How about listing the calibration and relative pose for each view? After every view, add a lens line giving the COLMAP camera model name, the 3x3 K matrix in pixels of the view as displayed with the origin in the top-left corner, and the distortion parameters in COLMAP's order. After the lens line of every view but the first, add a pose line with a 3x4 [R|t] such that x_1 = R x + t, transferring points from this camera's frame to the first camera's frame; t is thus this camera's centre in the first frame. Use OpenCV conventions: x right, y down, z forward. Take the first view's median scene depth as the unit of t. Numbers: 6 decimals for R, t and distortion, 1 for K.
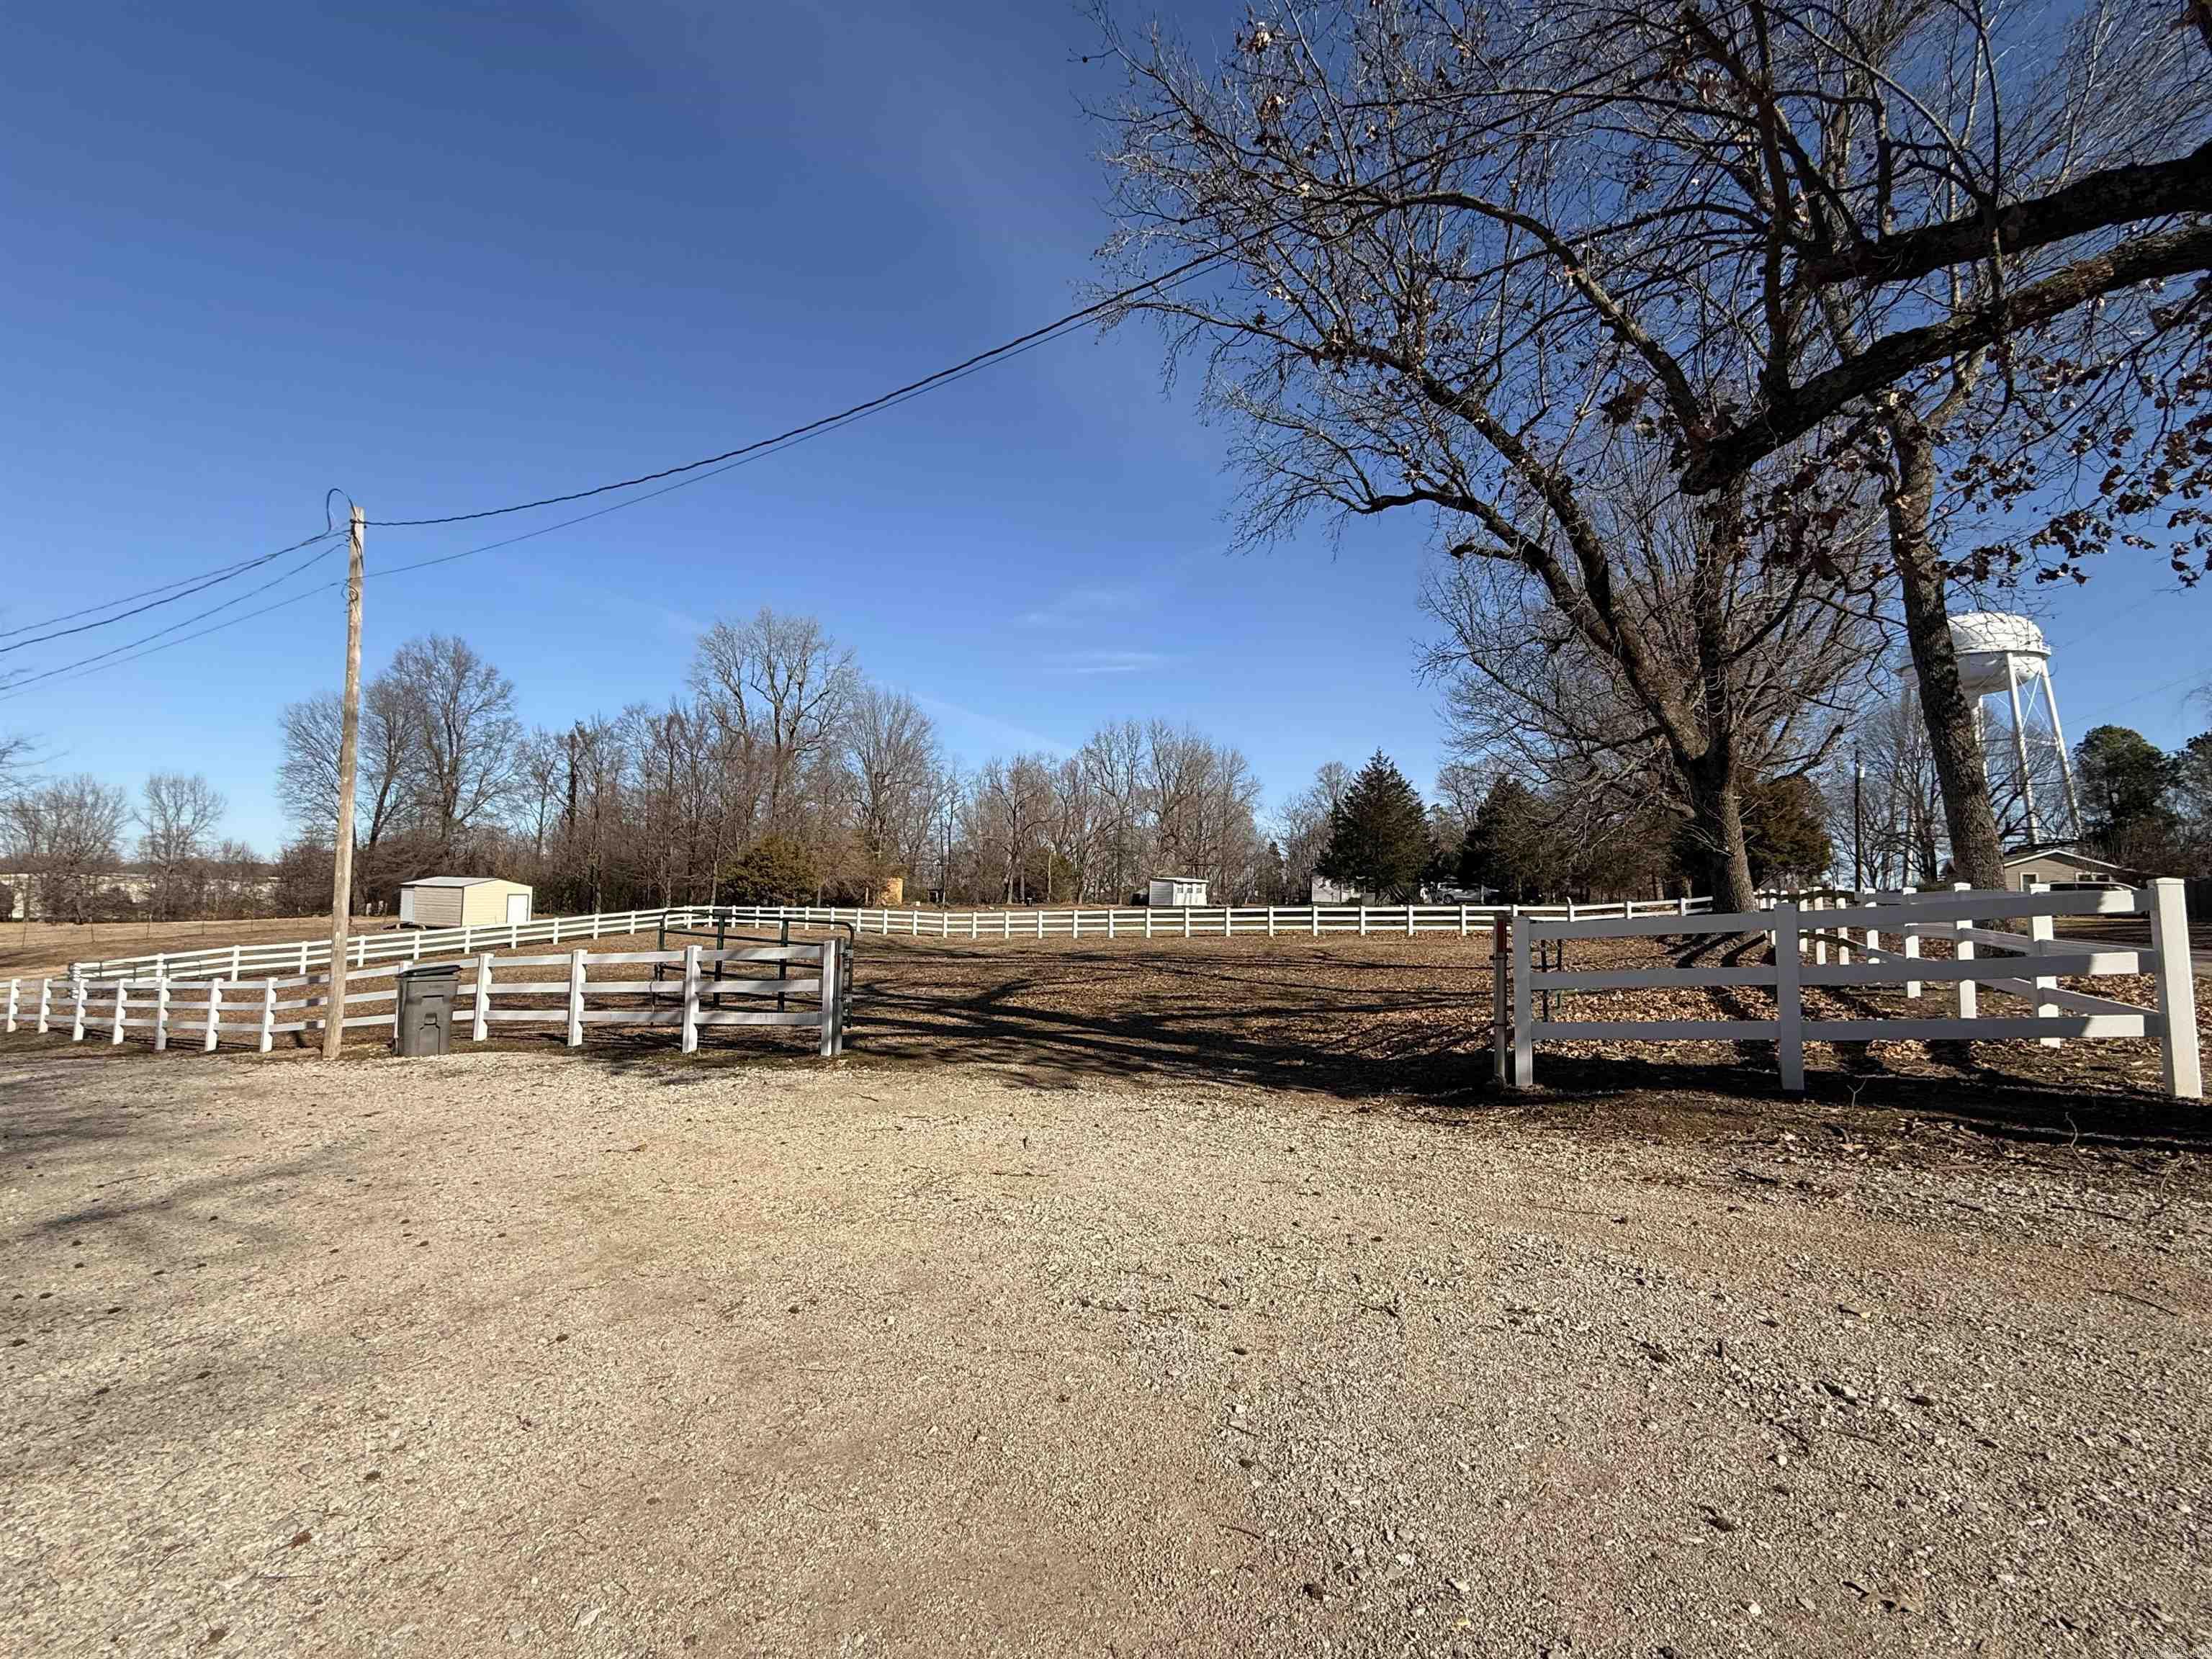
lens RADIAL K [[981.5, 0, 1105.2], [0, 981.5, 851.8], [0, 0, 1]] dist [0.002936, -0.000074]
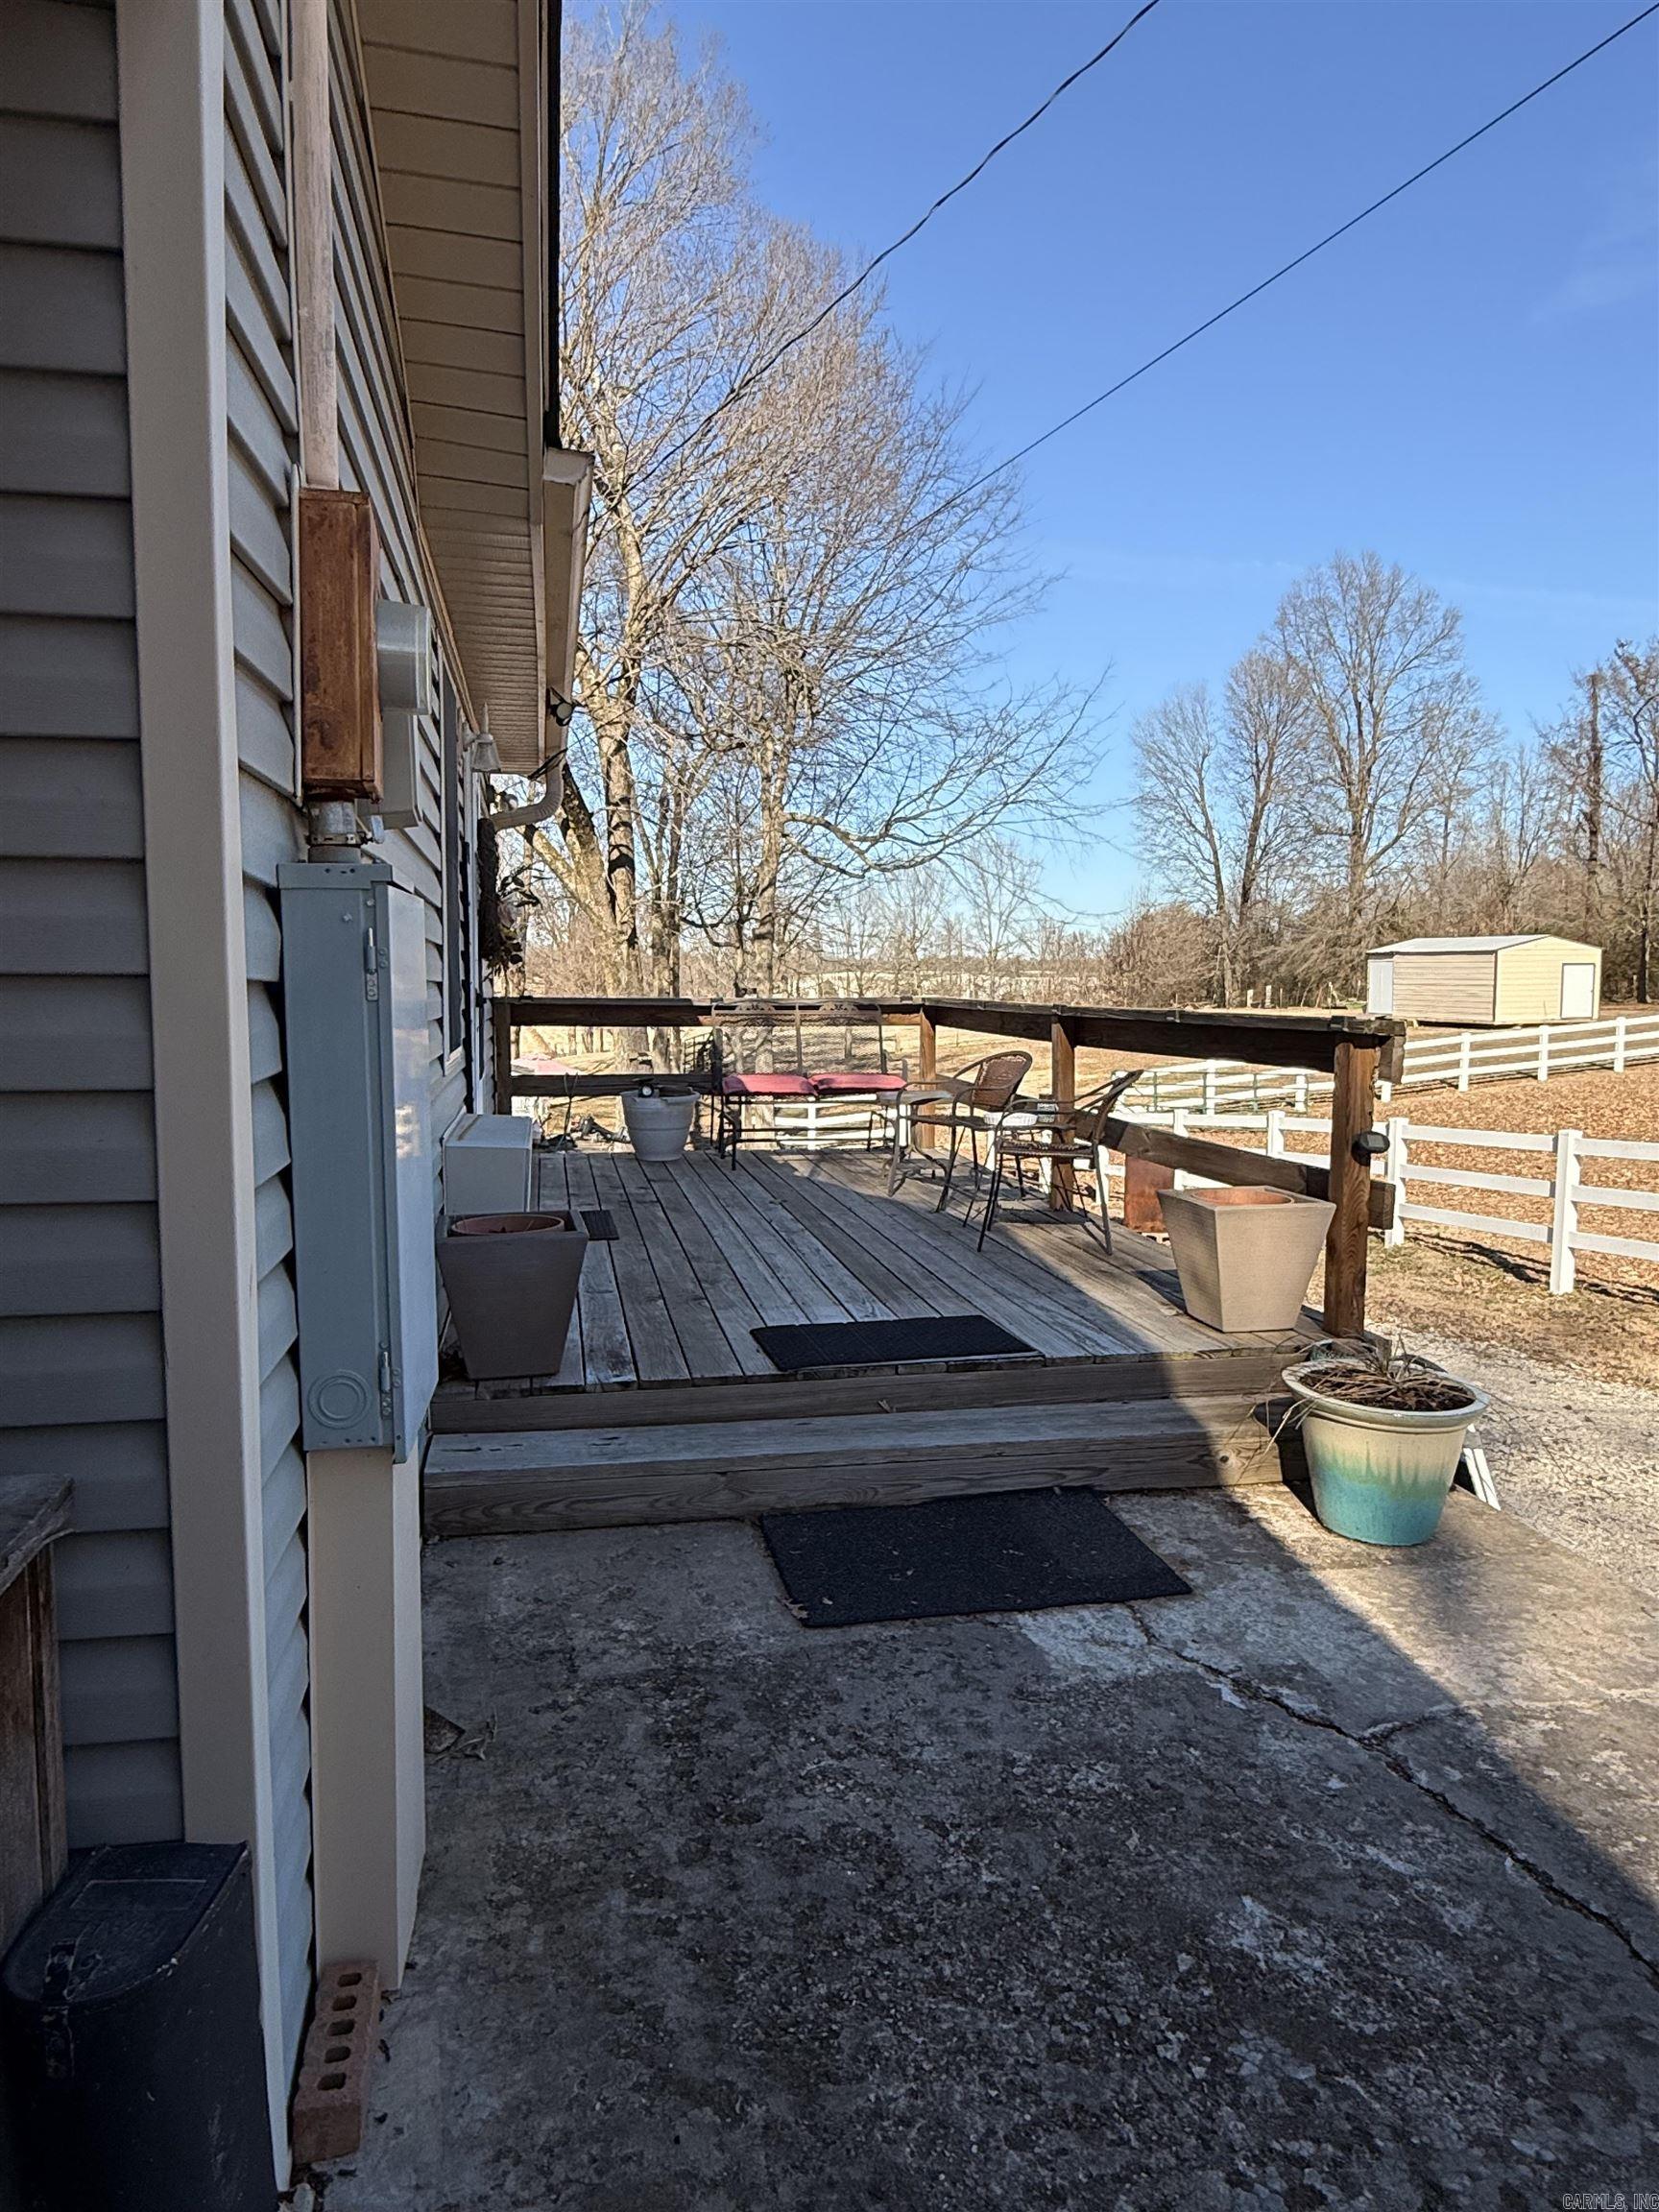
lens RADIAL K [[1379.1, 0, 820.3], [0, 1379.1, 1099.9], [0, 0, 1]] dist [0.006227, 0.000131]
pose [[0.676838, 0.043102, -0.734869, -0.314426], [0.048967, 0.993437, 0.103367, 0.018609], [0.734502, -0.105947, 0.670285, 0.172615]]
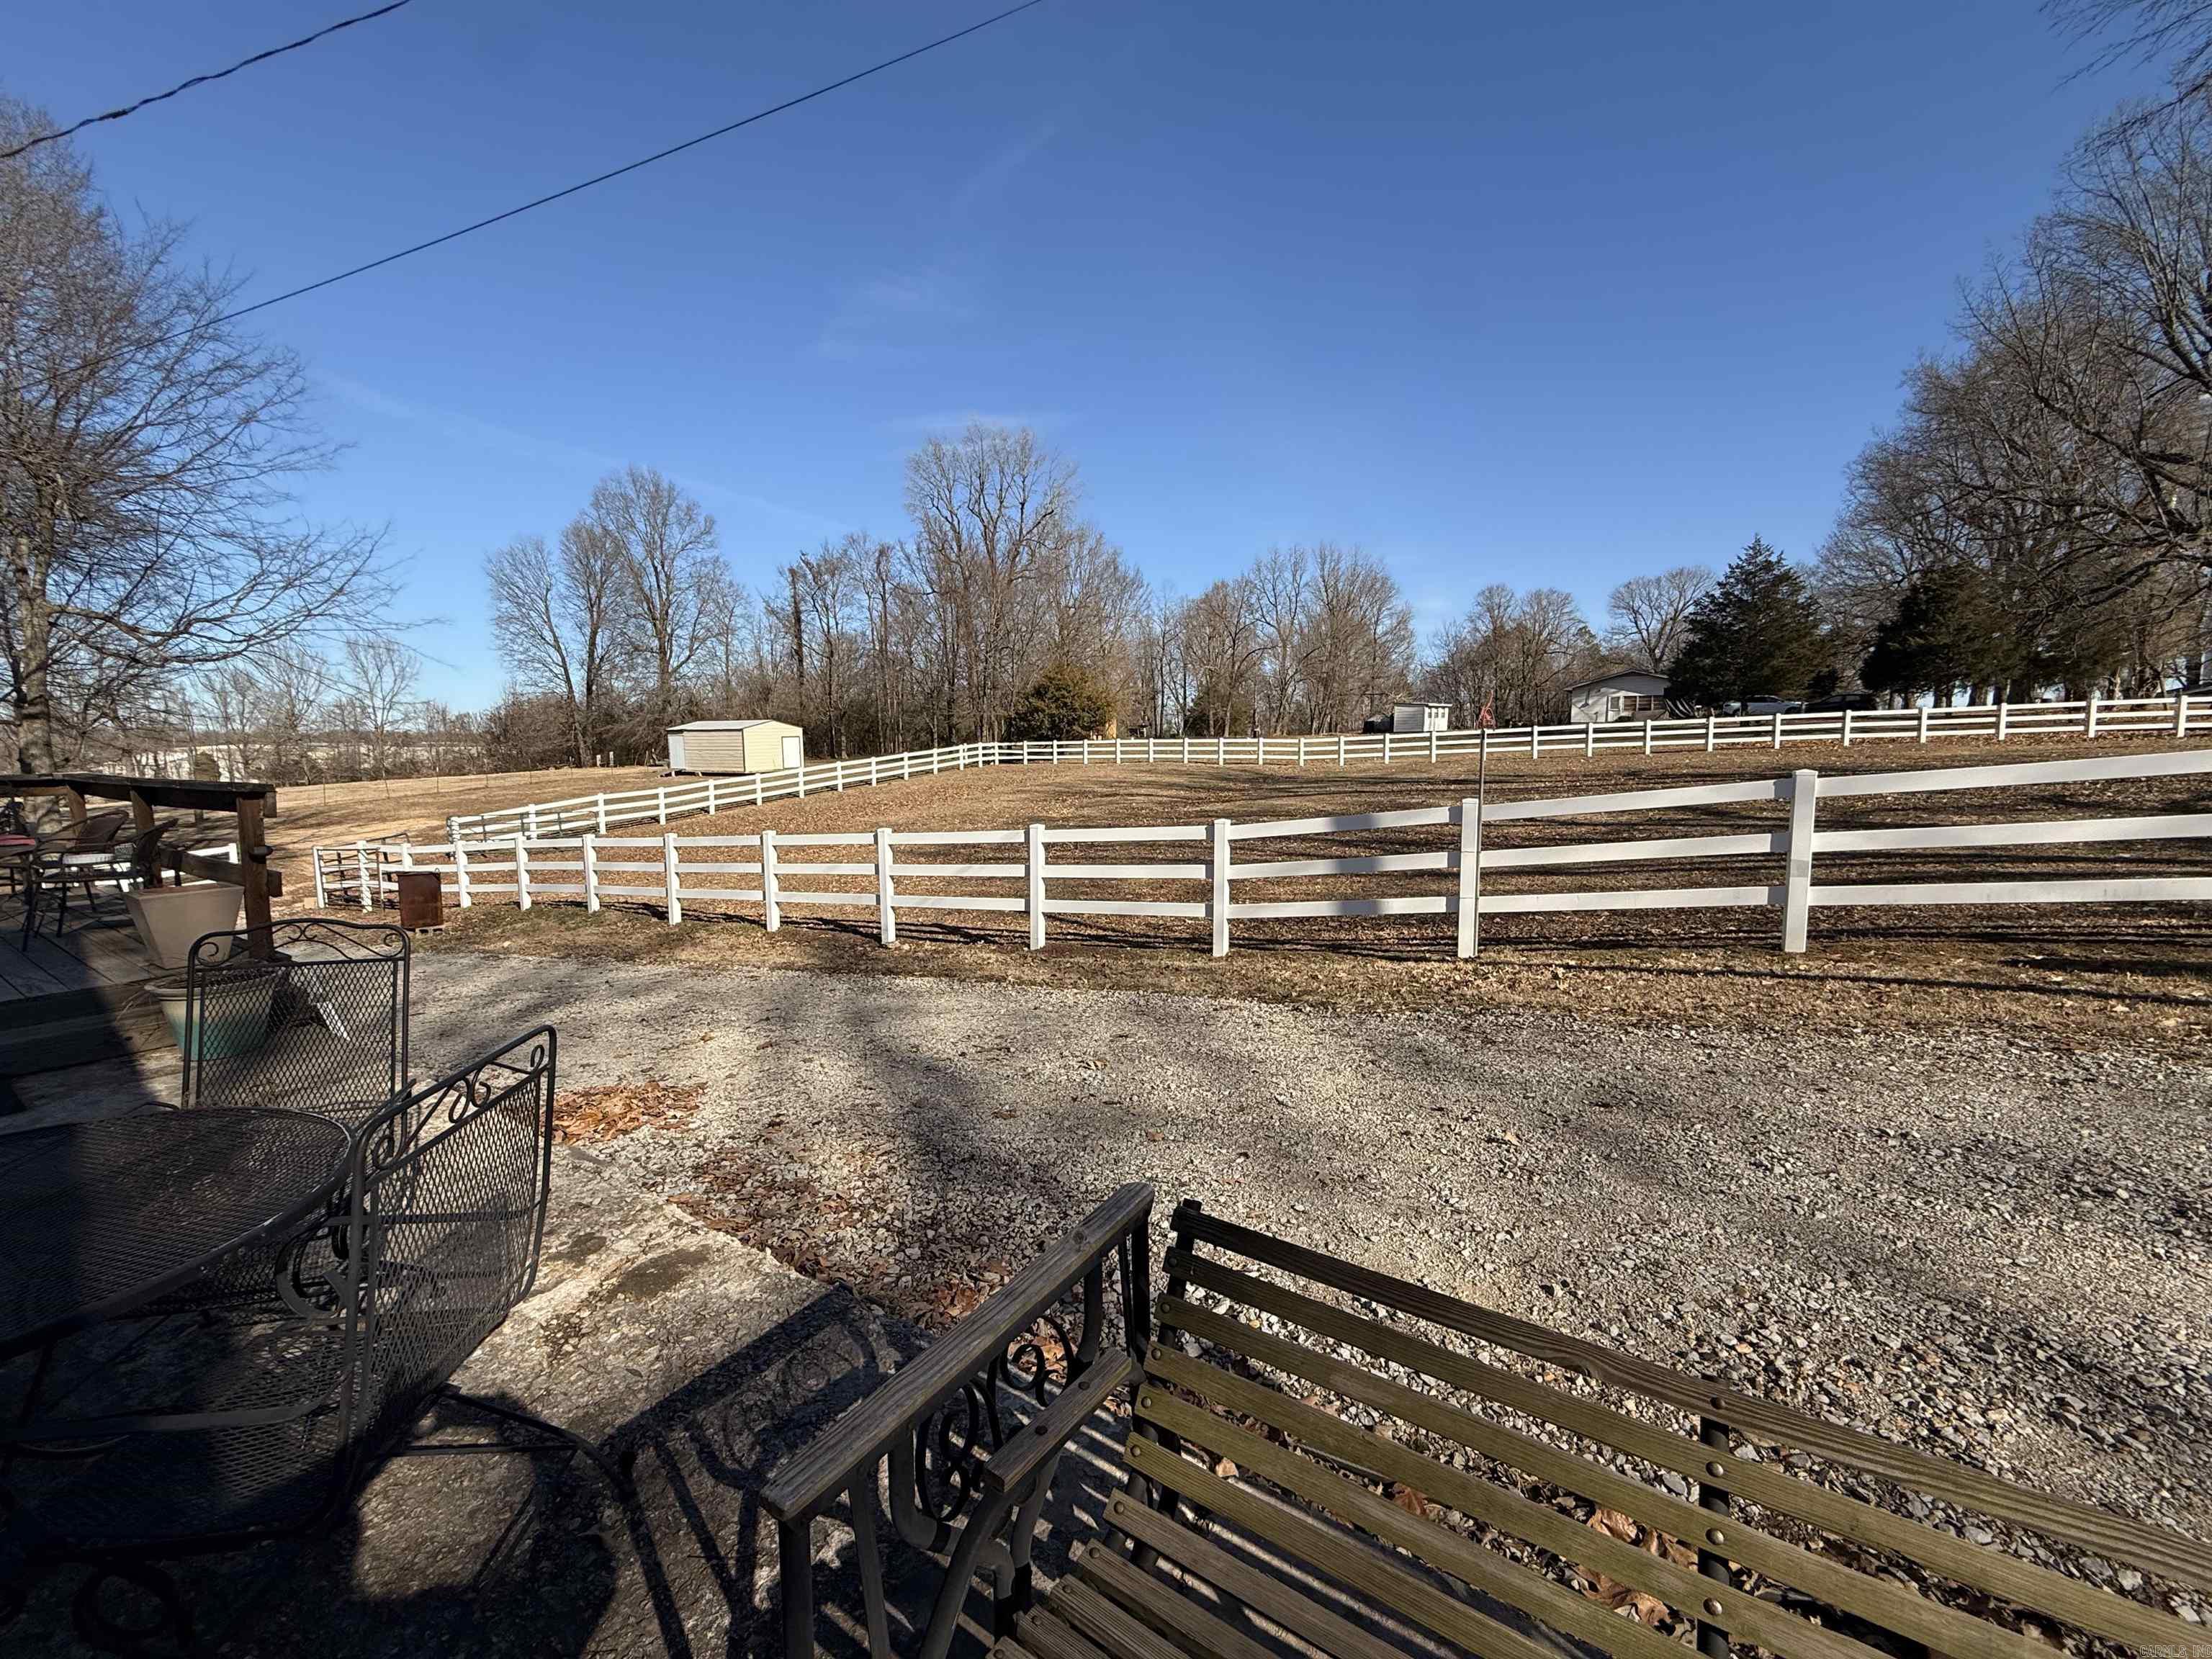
lens RADIAL K [[879.0, 0, 1110.9], [0, 879.0, 827.5], [0, 0, 1]] dist [-0.002208, 0.000199]
pose [[0.999112, -0.029878, -0.029691, -0.265191], [0.033870, 0.988911, 0.144595, 0.018127], [0.025042, -0.145472, 0.989045, 0.161343]]
